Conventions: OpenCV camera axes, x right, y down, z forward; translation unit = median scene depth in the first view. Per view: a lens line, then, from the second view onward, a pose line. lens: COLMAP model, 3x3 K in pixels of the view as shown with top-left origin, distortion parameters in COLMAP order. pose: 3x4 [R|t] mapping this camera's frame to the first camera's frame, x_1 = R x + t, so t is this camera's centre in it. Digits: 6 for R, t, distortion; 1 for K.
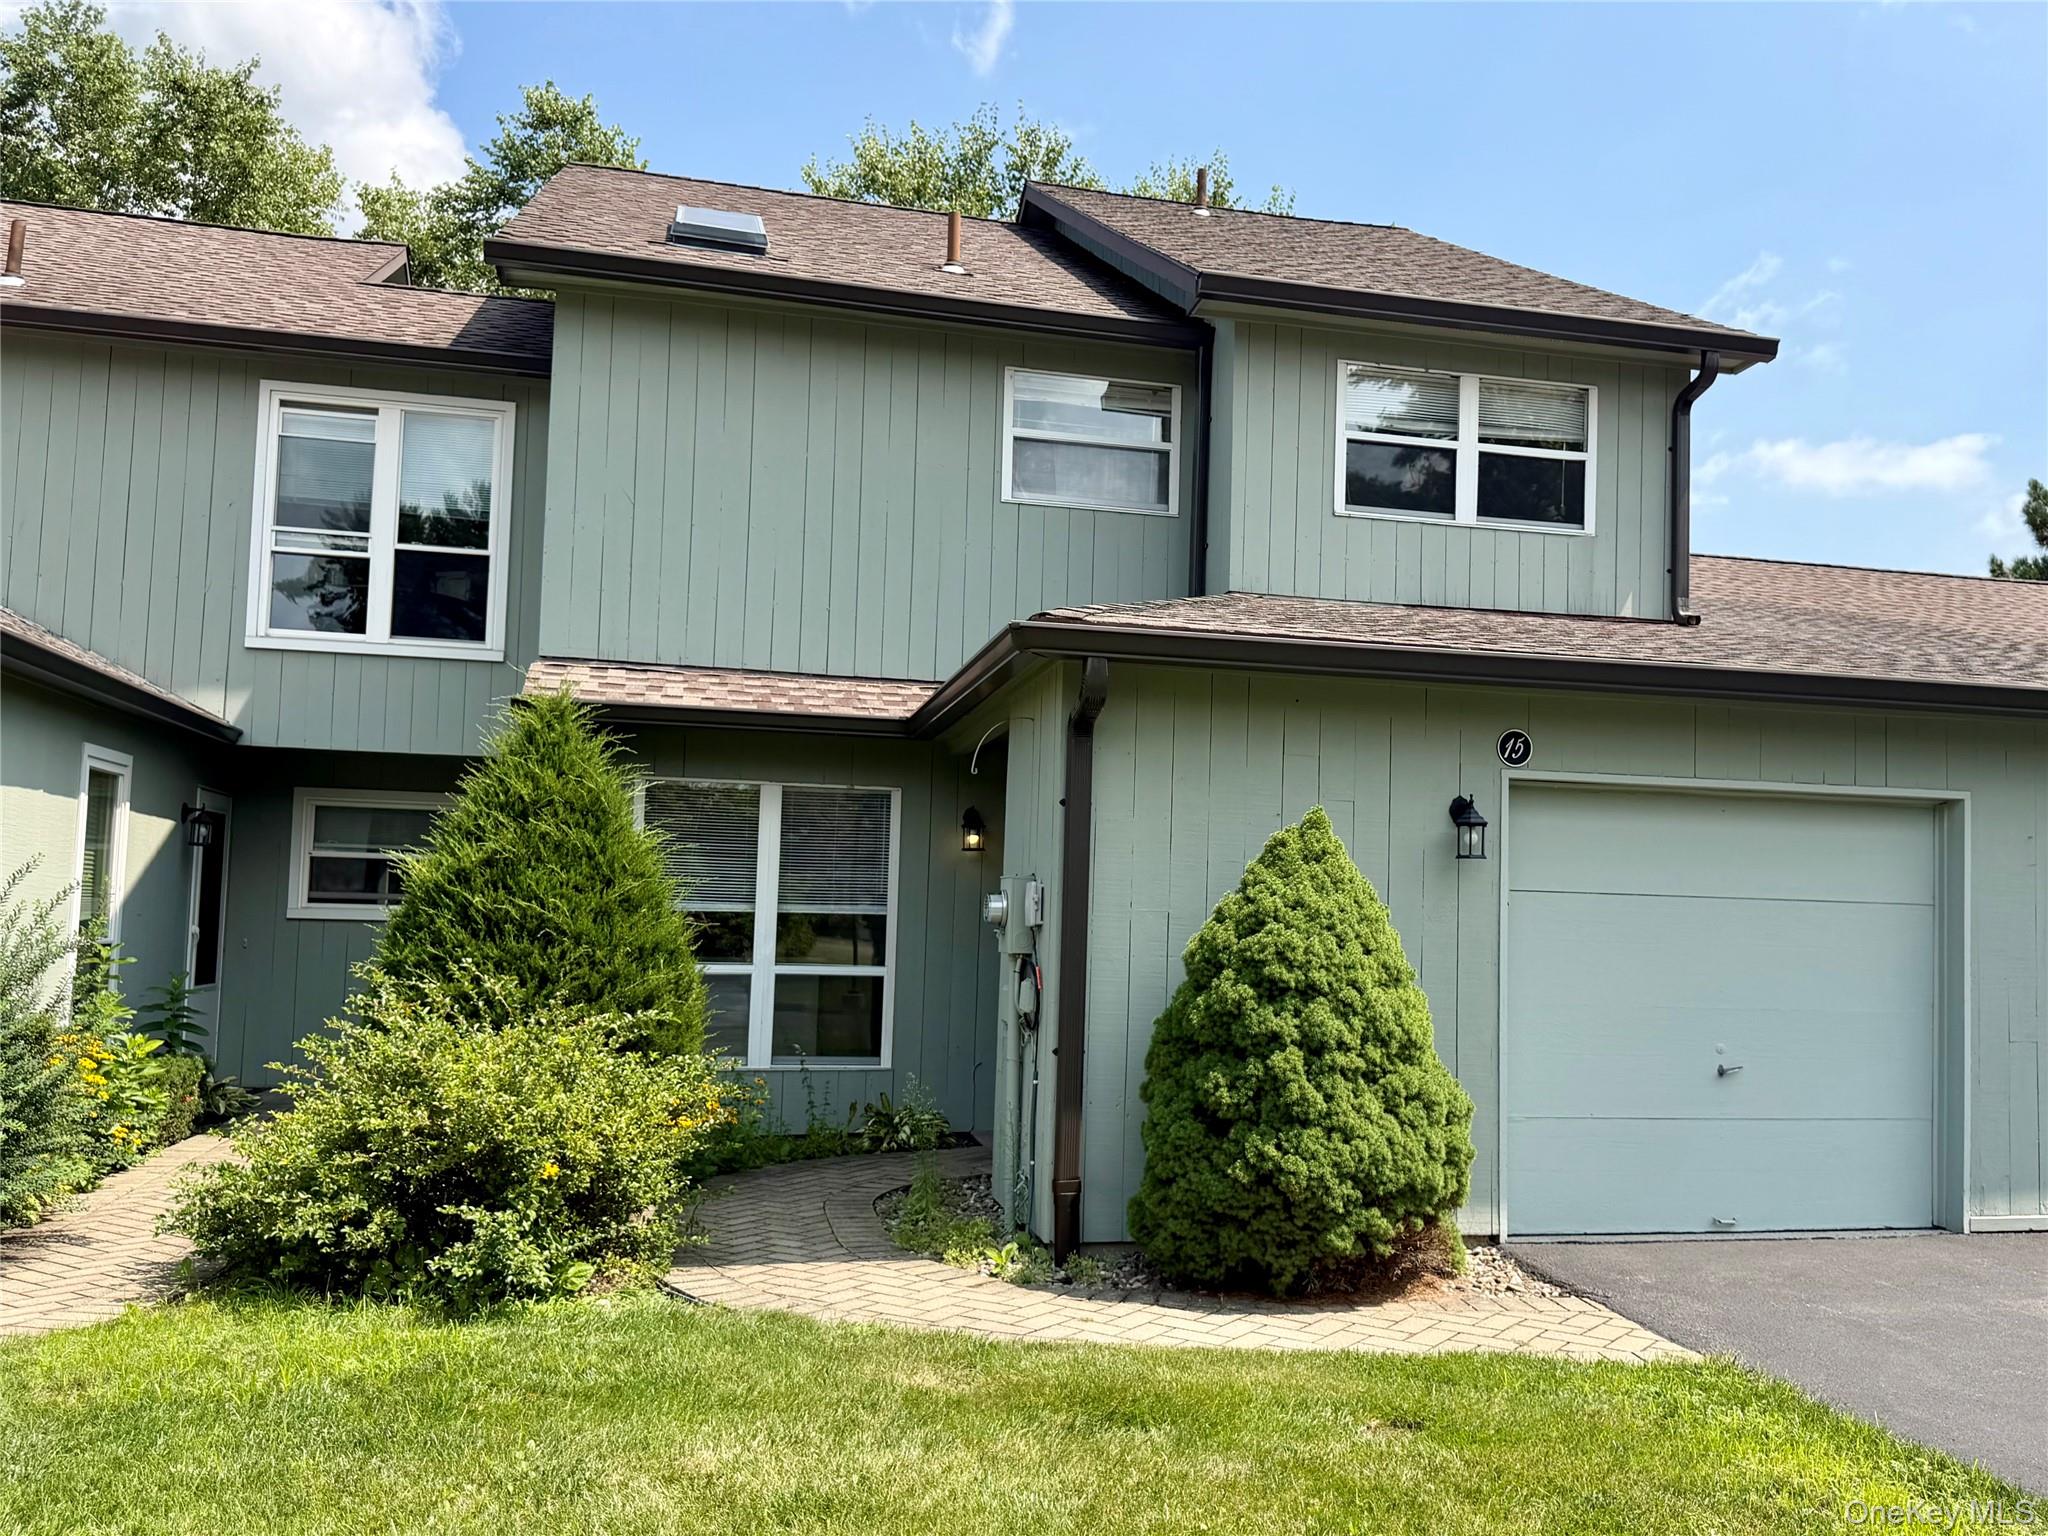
lens RADIAL K [[1625.5, 0, 1024.7], [0, 1625.5, 791.6], [0, 0, 1]] dist [0.106720, -0.189490]
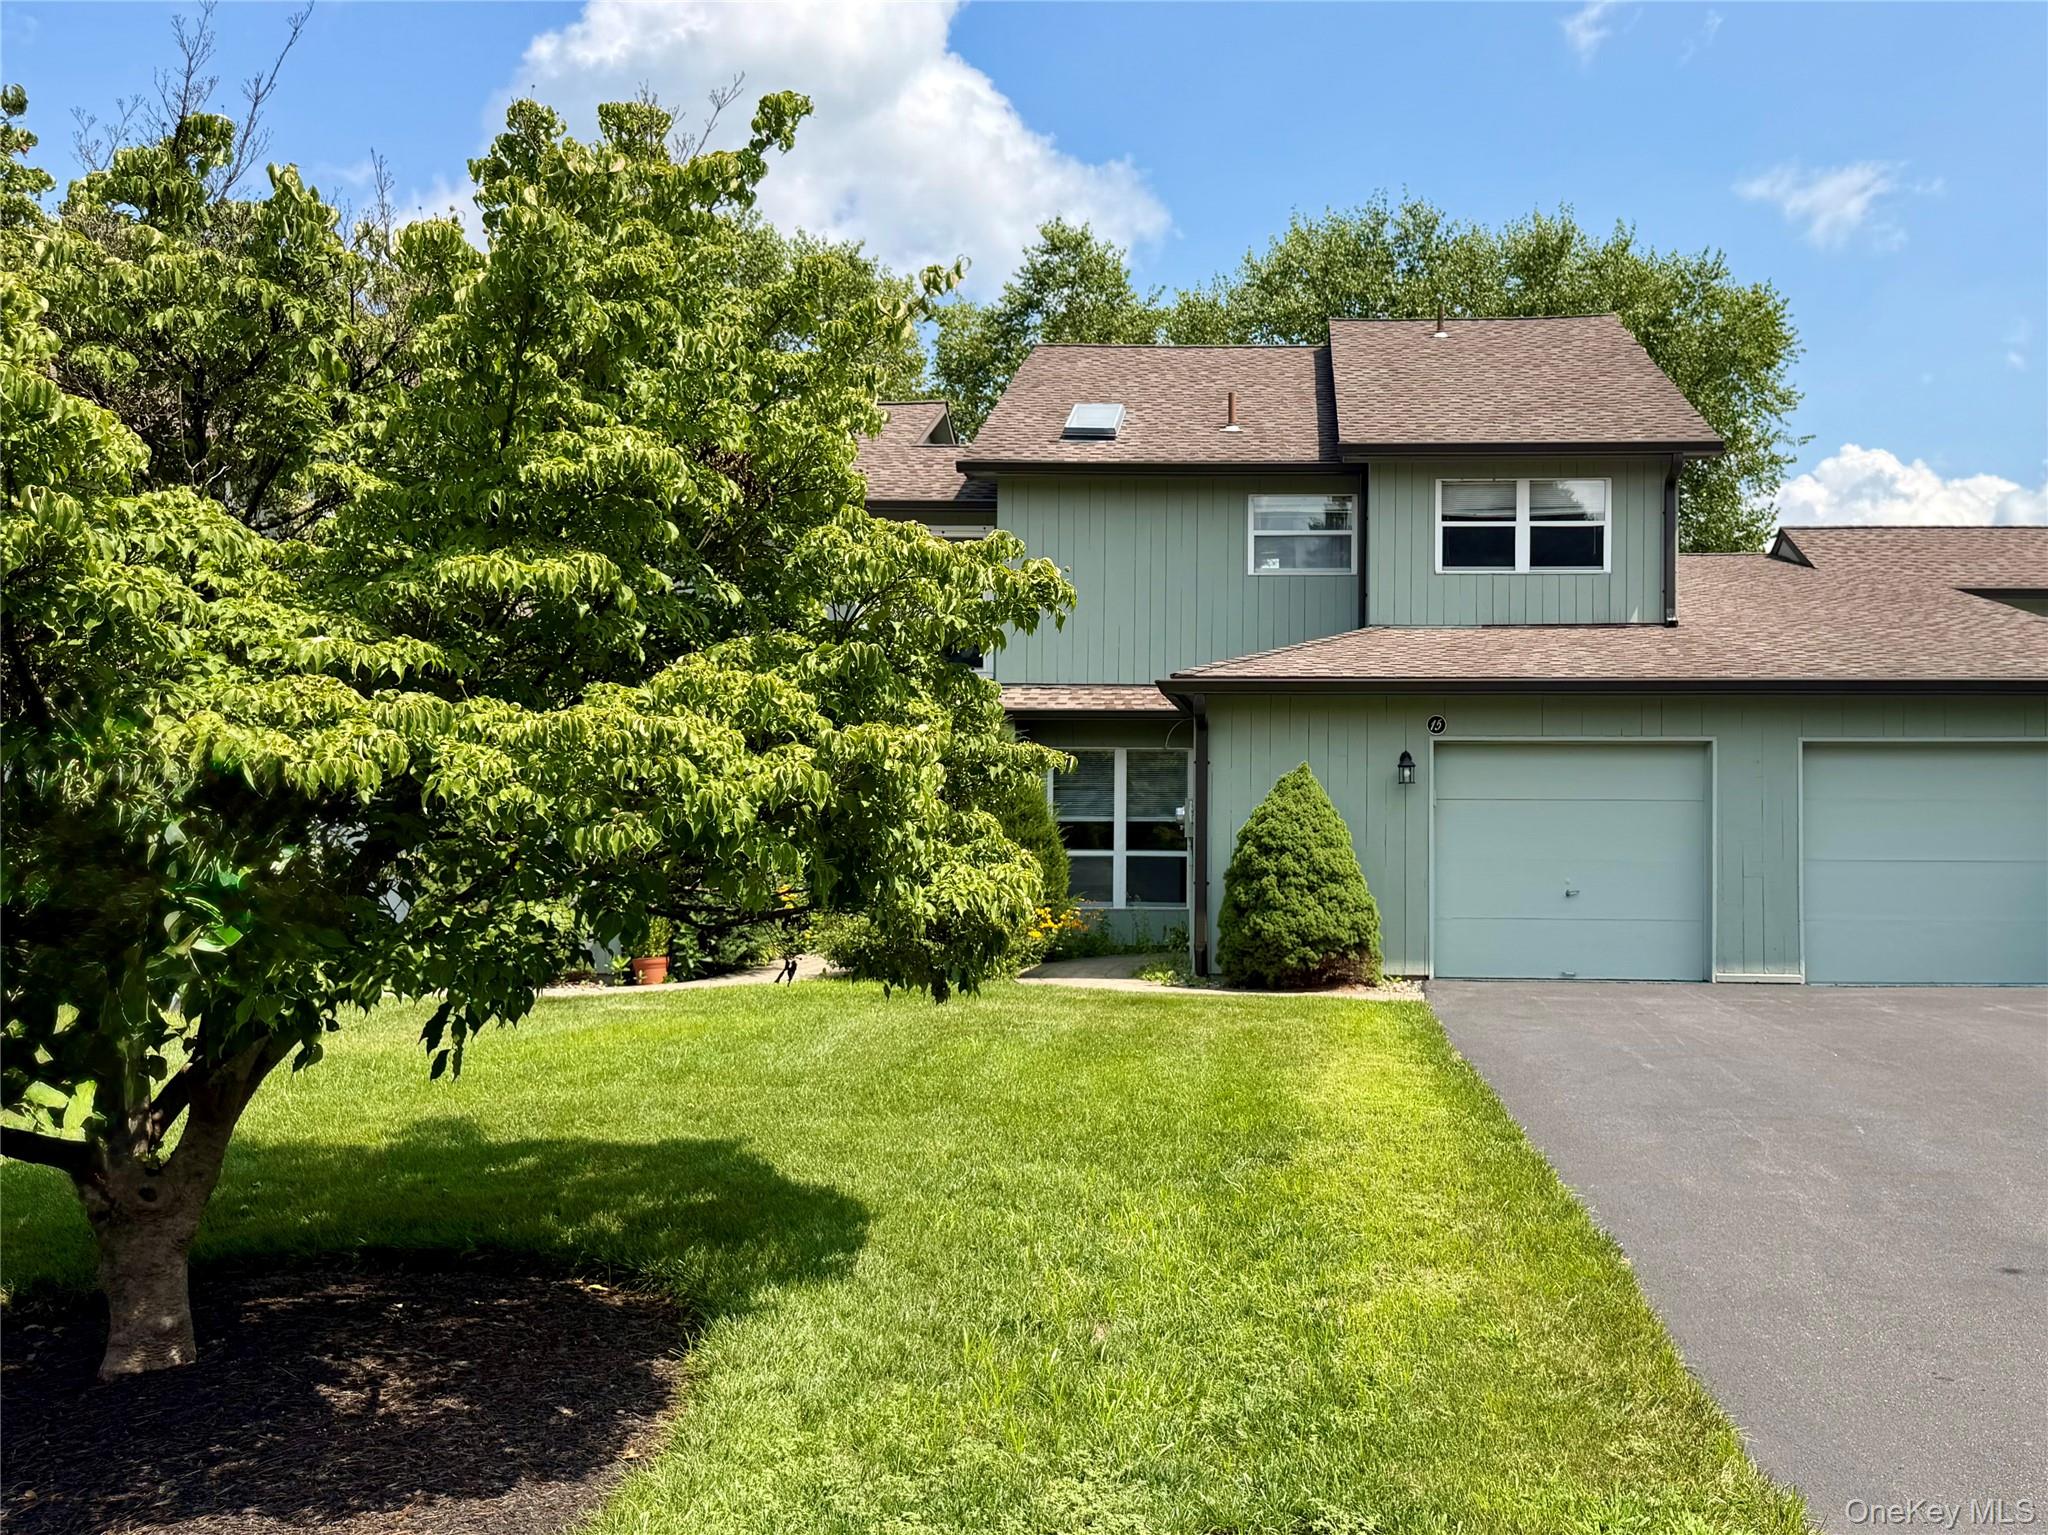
lens RADIAL K [[1554.6, 0, 1024.0], [0, 1554.6, 767.5], [0, 0, 1]] dist [0.055888, -0.085889]
pose [[0.933153, -0.033379, -0.357926, 0.505519], [0.044963, 0.998698, 0.024087, -0.043118], [0.356656, -0.038570, 0.933439, -0.879710]]
